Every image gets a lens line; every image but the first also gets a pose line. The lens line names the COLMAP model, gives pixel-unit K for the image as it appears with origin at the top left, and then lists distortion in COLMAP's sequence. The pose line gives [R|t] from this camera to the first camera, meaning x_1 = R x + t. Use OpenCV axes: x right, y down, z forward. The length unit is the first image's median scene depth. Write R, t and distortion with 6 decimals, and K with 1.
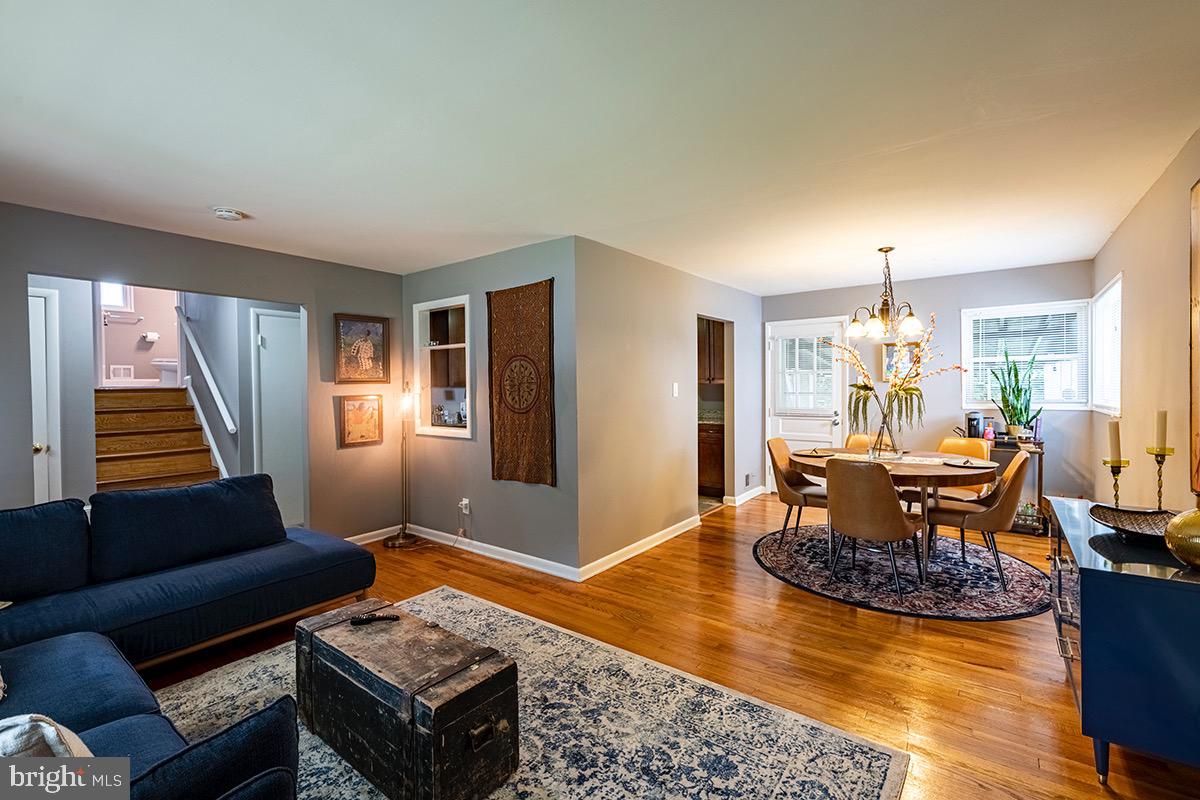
lens RADIAL K [[522.8, 0, 601.5], [0, 522.8, 395.4], [0, 0, 1]] dist [0.001077, -0.000123]
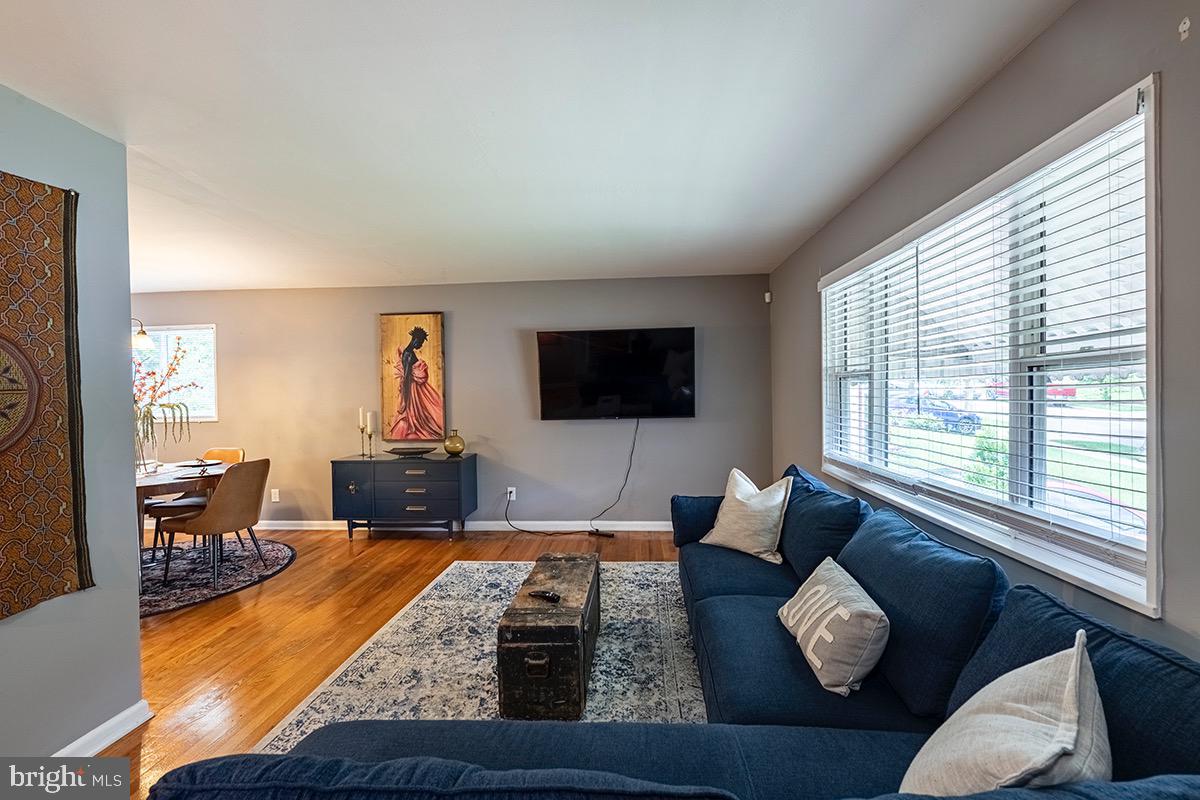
lens RADIAL K [[522.8, 0, 601.5], [0, 522.8, 395.4], [0, 0, 1]] dist [0.001077, -0.000123]
pose [[-0.548193, 0.015932, 0.836200, -1.064225], [0.038727, 0.999230, 0.006350, -0.003851], [-0.835454, 0.035864, -0.548388, 1.099866]]
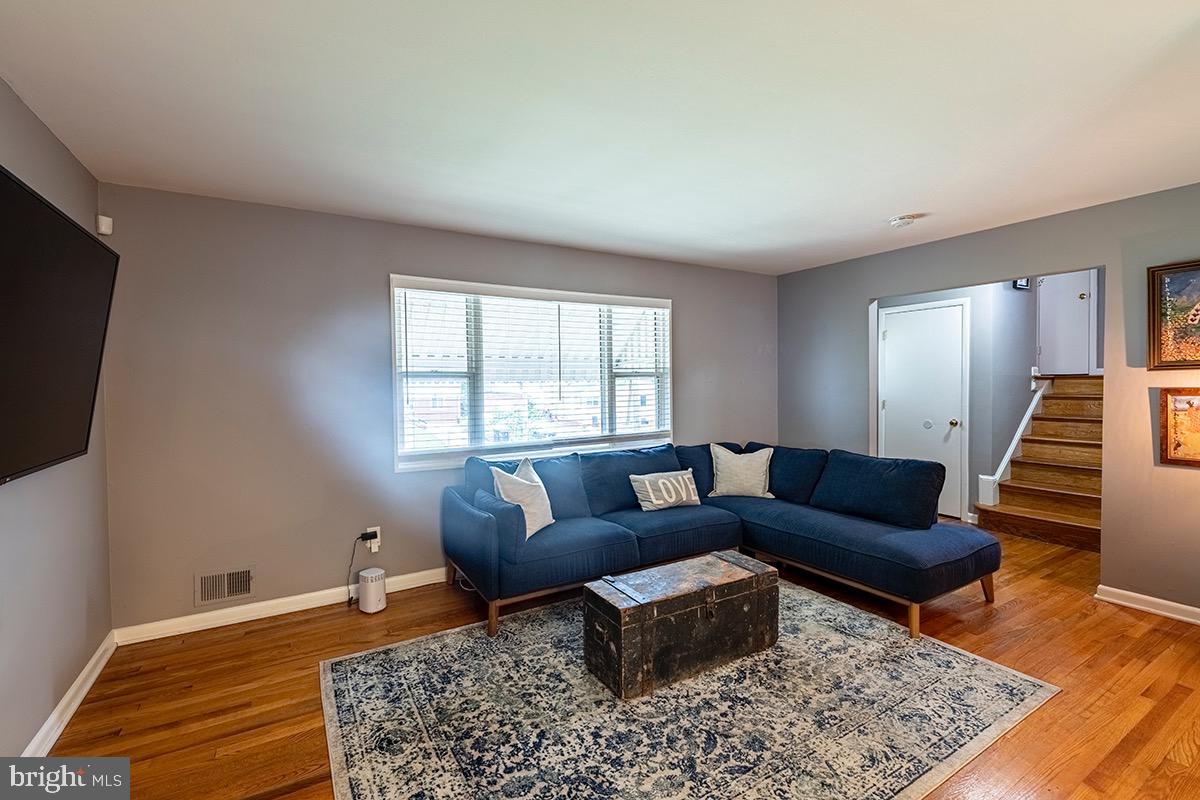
lens RADIAL K [[522.8, 0, 601.5], [0, 522.8, 395.4], [0, 0, 1]] dist [0.001077, -0.000123]
pose [[-0.373675, 0.037058, -0.926819, 0.600594], [-0.001161, 0.999182, 0.040419, -0.023264], [0.927559, 0.016179, -0.373327, 0.879382]]
